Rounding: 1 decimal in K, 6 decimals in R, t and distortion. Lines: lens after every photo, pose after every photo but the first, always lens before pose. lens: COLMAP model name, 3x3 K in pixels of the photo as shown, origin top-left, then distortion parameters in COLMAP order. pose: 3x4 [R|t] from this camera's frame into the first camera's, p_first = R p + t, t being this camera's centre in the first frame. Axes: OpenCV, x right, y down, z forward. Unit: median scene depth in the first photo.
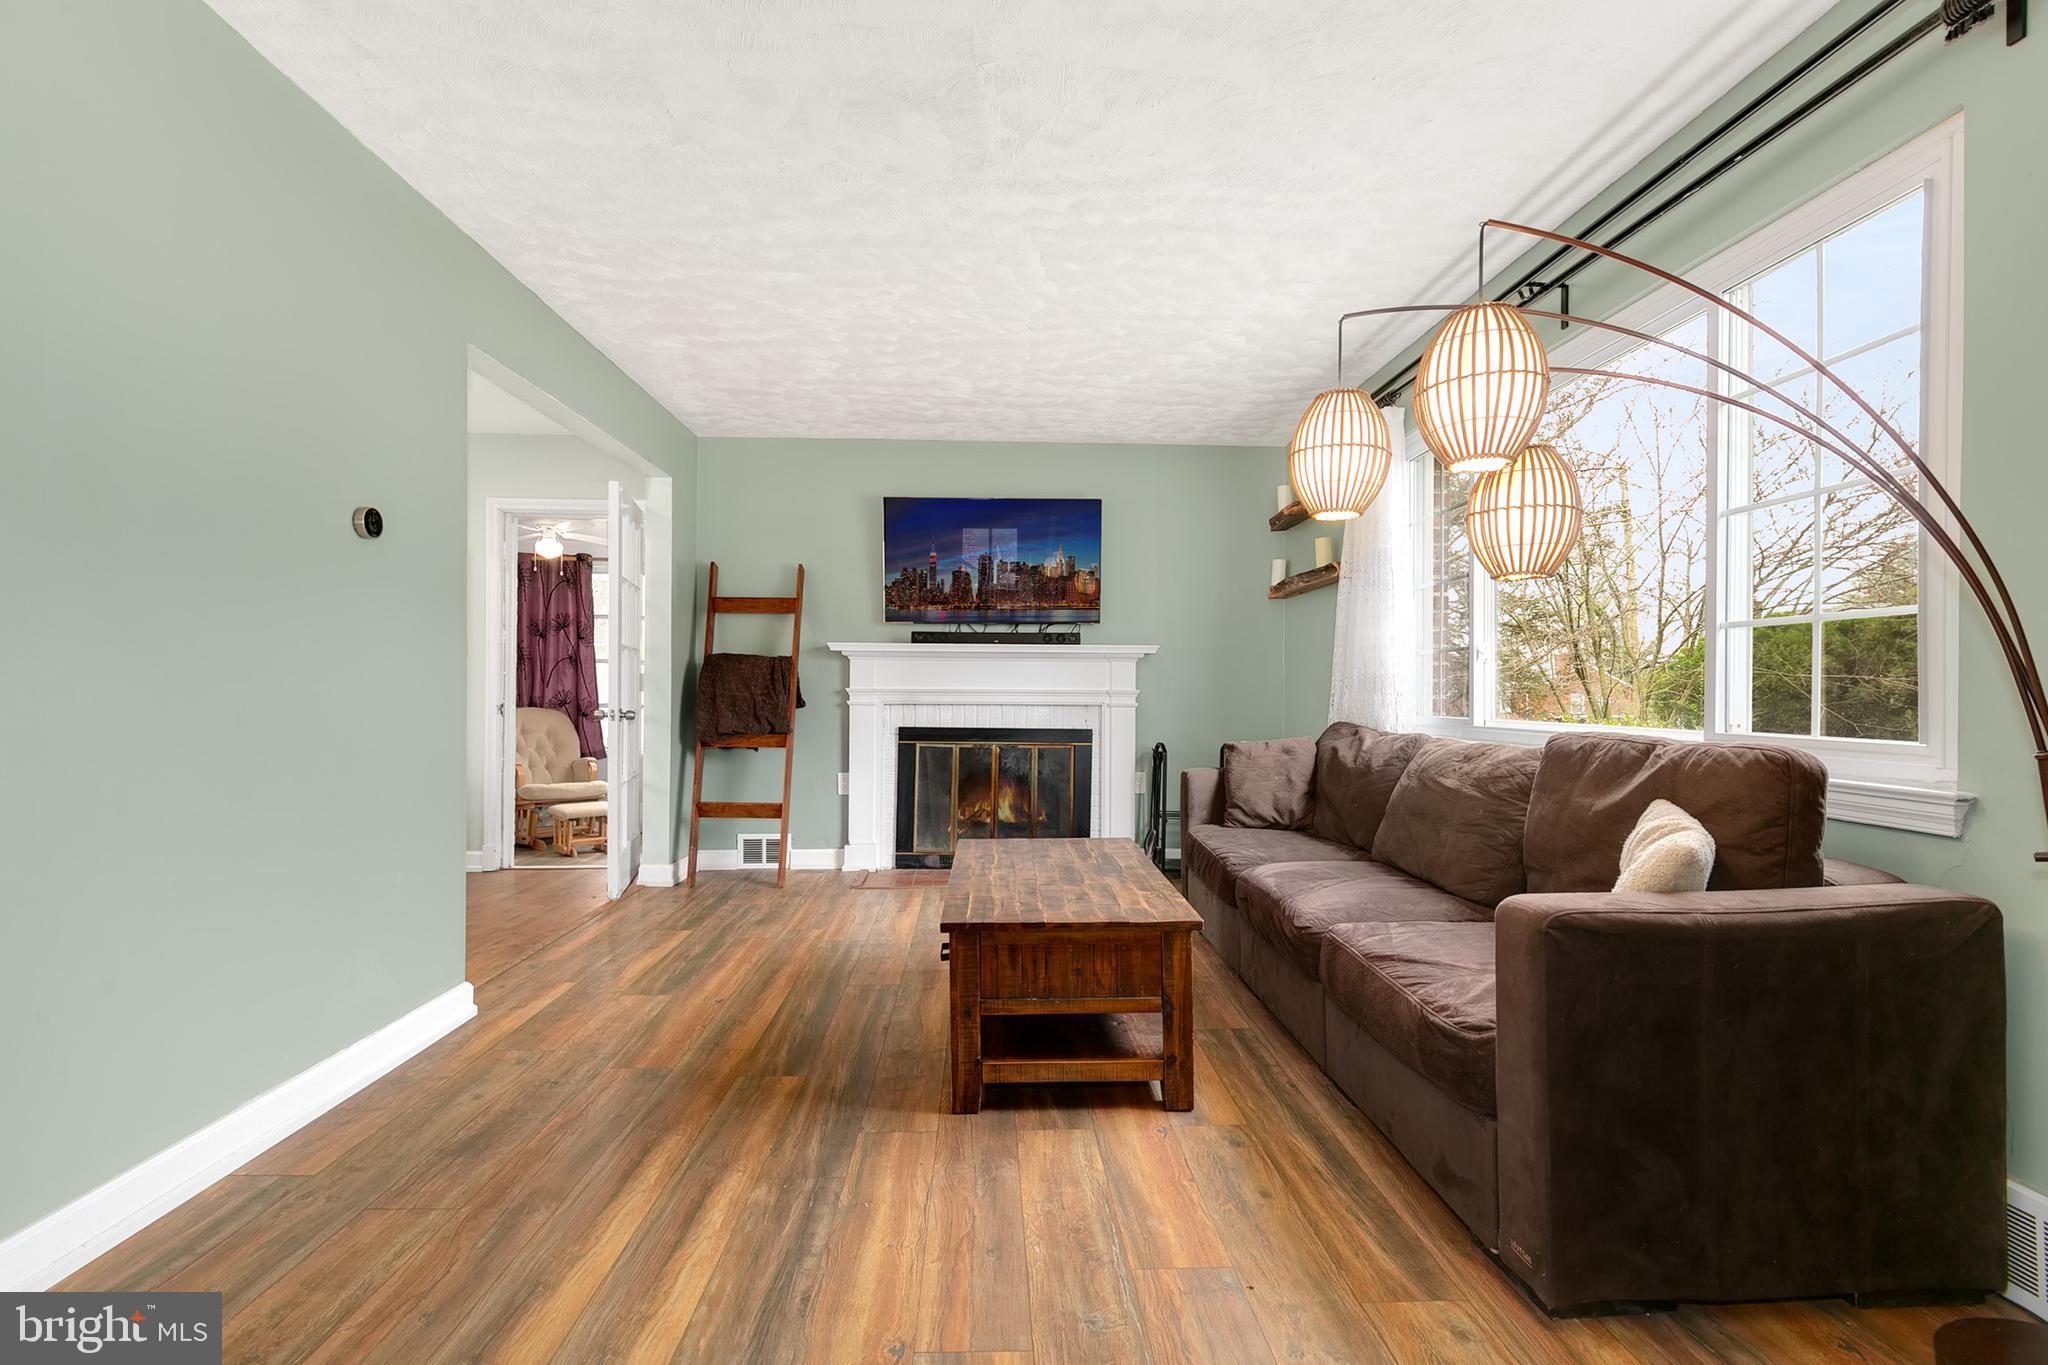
lens RADIAL K [[924.8, 0, 1015.0], [0, 924.8, 691.8], [0, 0, 1]] dist [0.009274, -0.002260]
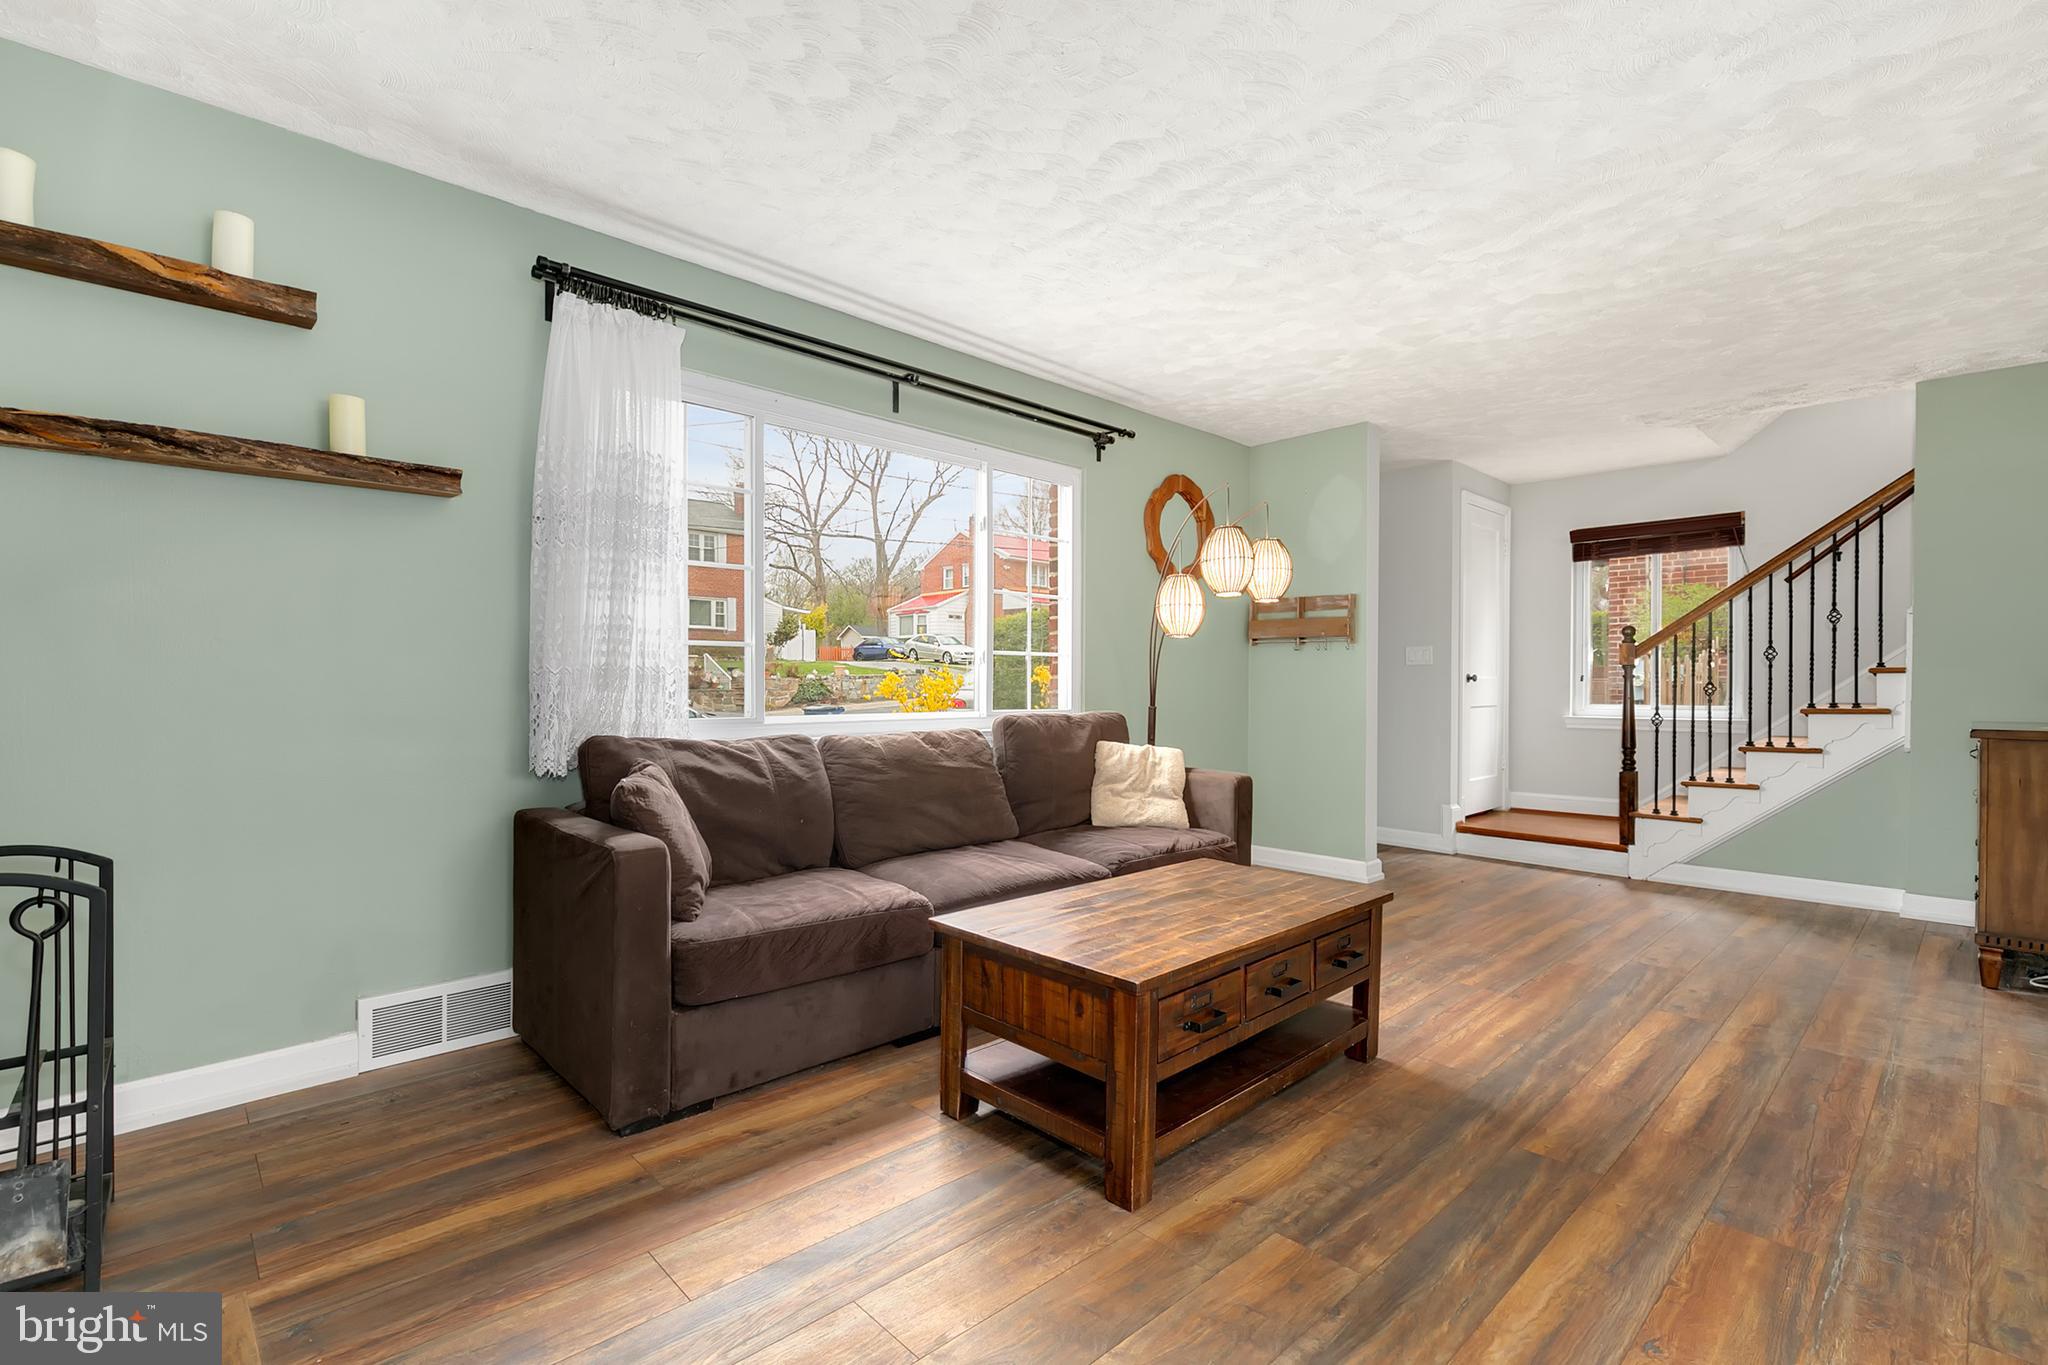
lens RADIAL K [[924.8, 0, 1021.1], [0, 924.8, 688.8], [0, 0, 1]] dist [0.009274, -0.002260]
pose [[-0.665765, -0.013199, 0.746044, -0.573091], [-0.006864, 0.999910, 0.011565, -0.018786], [-0.746130, 0.002579, -0.665796, 1.962025]]
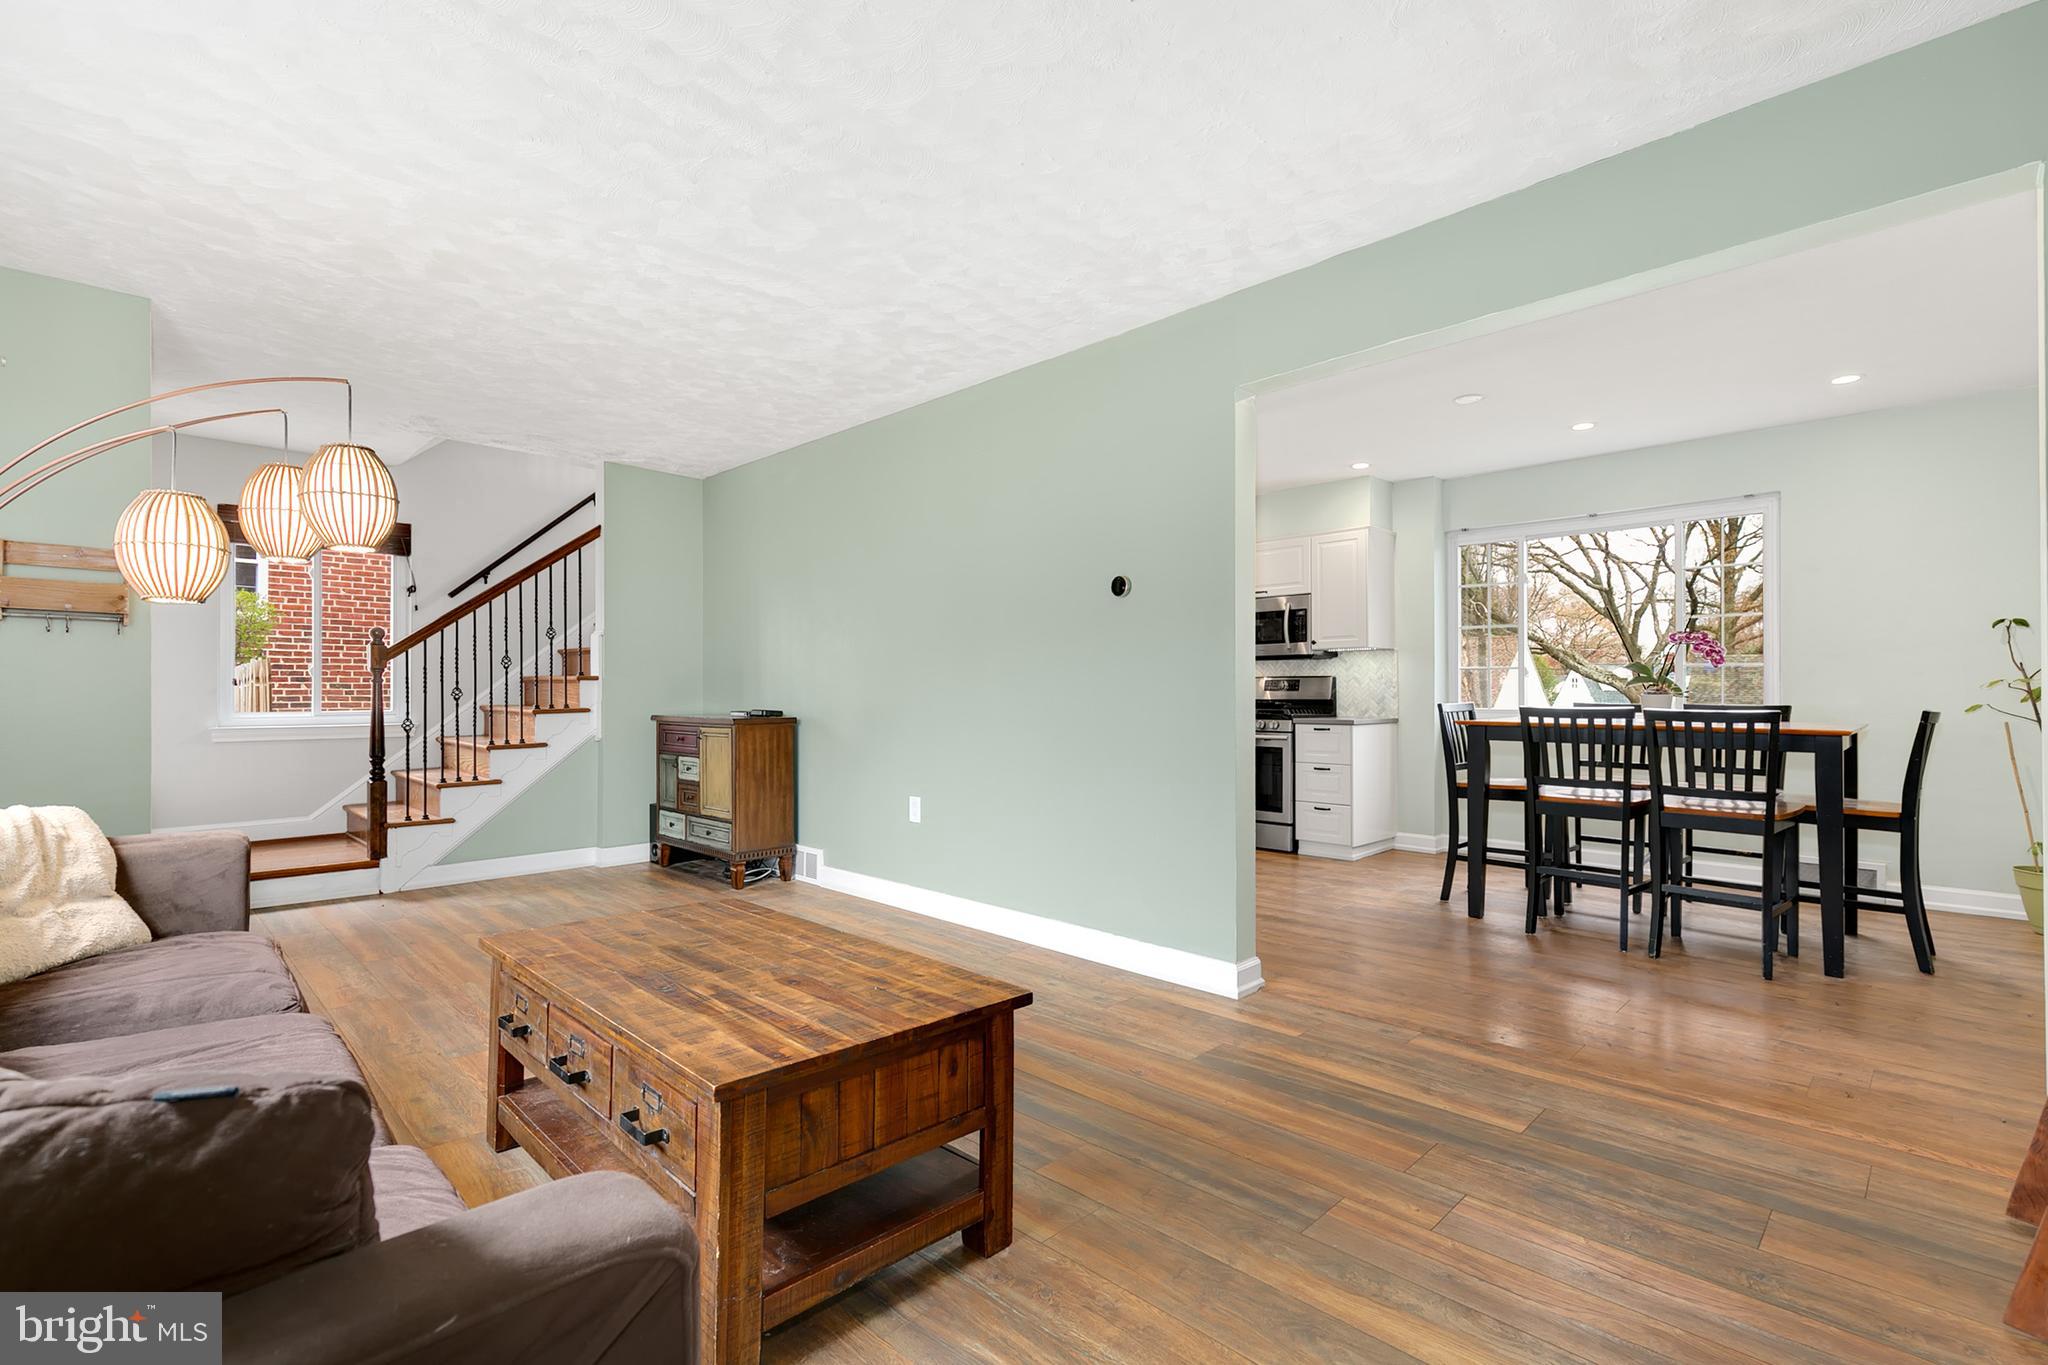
lens RADIAL K [[924.8, 0, 1014.6], [0, 924.8, 689.4], [0, 0, 1]] dist [0.009274, -0.002260]
pose [[-0.735143, -0.010477, -0.677831, 0.414225], [-0.005951, 0.999942, -0.009002, -0.004030], [0.677886, -0.002585, -0.735163, 1.922809]]
